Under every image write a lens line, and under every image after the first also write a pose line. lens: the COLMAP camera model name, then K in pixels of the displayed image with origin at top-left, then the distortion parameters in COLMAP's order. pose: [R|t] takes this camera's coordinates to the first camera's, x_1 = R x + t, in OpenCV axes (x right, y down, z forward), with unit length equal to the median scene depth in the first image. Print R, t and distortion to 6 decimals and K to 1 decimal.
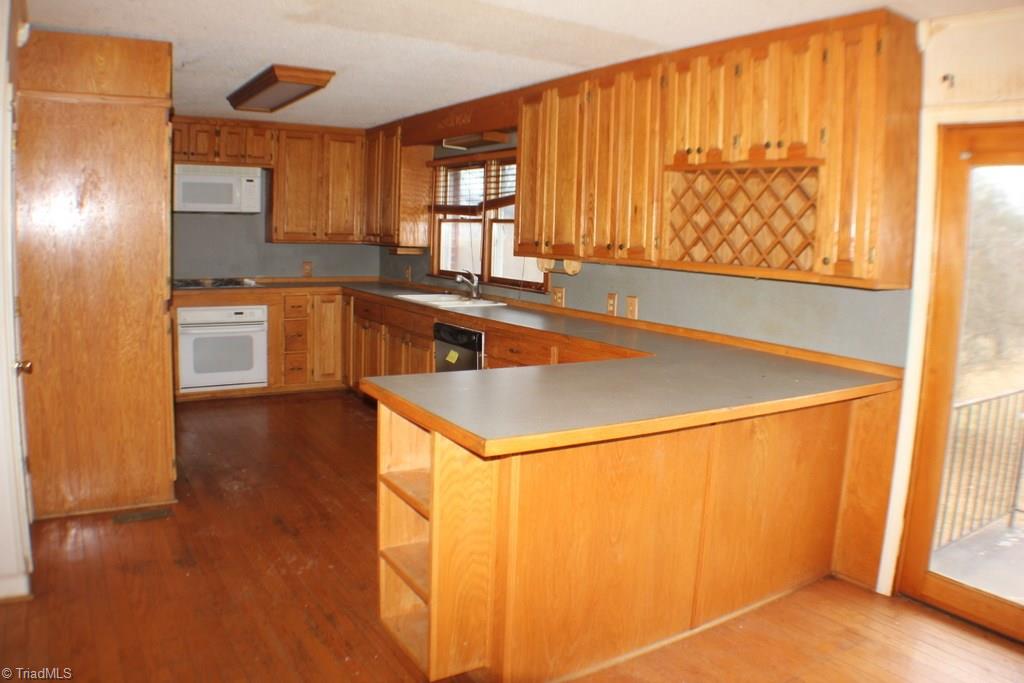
lens RADIAL K [[766.6, 0, 499.0], [0, 766.6, 336.7], [0, 0, 1]] dist [-0.221656, 0.097576]
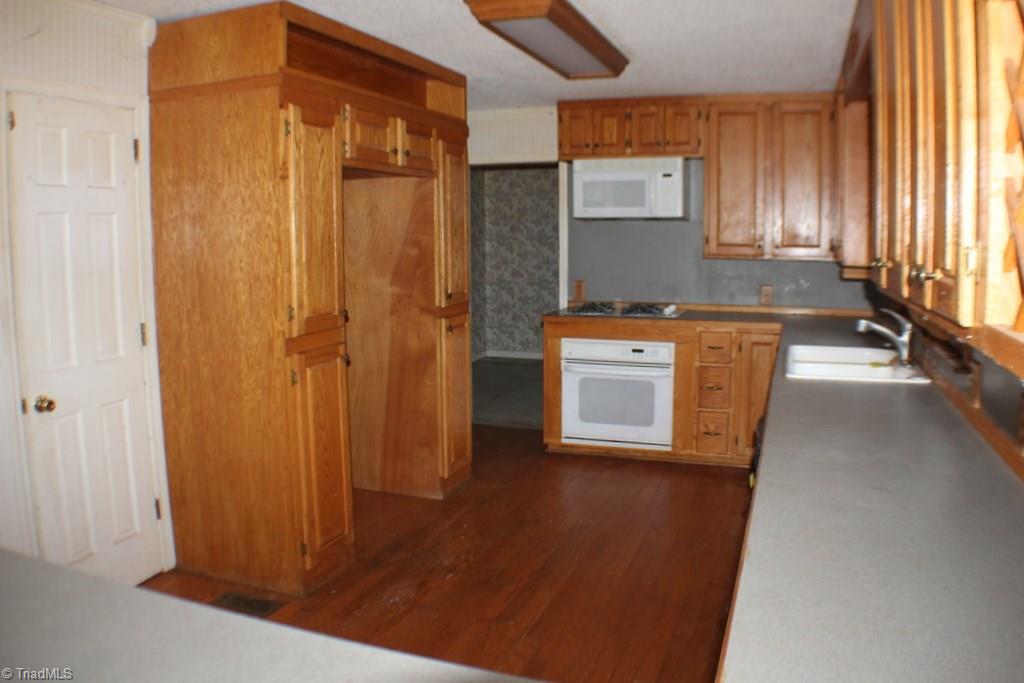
lens RADIAL K [[766.6, 0, 499.0], [0, 766.6, 336.7], [0, 0, 1]] dist [-0.221656, 0.097576]
pose [[0.608372, 0.065737, -0.790925, 0.295689], [-0.079384, 0.996606, 0.021770, -0.085894], [0.789671, 0.049543, 0.611526, 0.698491]]
